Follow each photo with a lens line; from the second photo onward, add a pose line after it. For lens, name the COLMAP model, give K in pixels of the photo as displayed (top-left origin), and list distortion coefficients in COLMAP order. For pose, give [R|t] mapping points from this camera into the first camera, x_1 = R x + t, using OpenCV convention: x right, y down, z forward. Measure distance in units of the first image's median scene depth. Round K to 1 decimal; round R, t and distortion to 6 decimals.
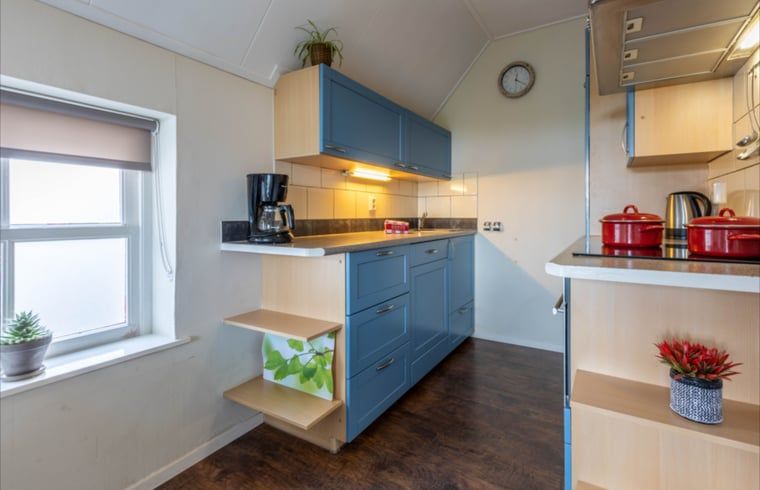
lens RADIAL K [[348.0, 0, 395.2], [0, 348.0, 213.1], [0, 0, 1]] dist [0.000883, -0.002442]
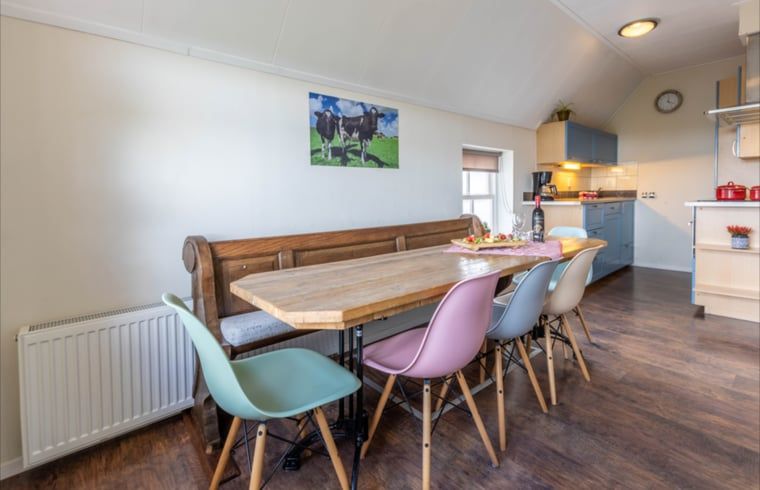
lens RADIAL K [[348.0, 0, 392.0], [0, 348.0, 208.1], [0, 0, 1]] dist [0.000883, -0.002442]
pose [[0.951841, -0.003103, -0.306576, -0.387227], [0.017690, 0.998839, 0.044813, 0.005529], [0.306081, -0.048078, 0.950791, -0.967616]]
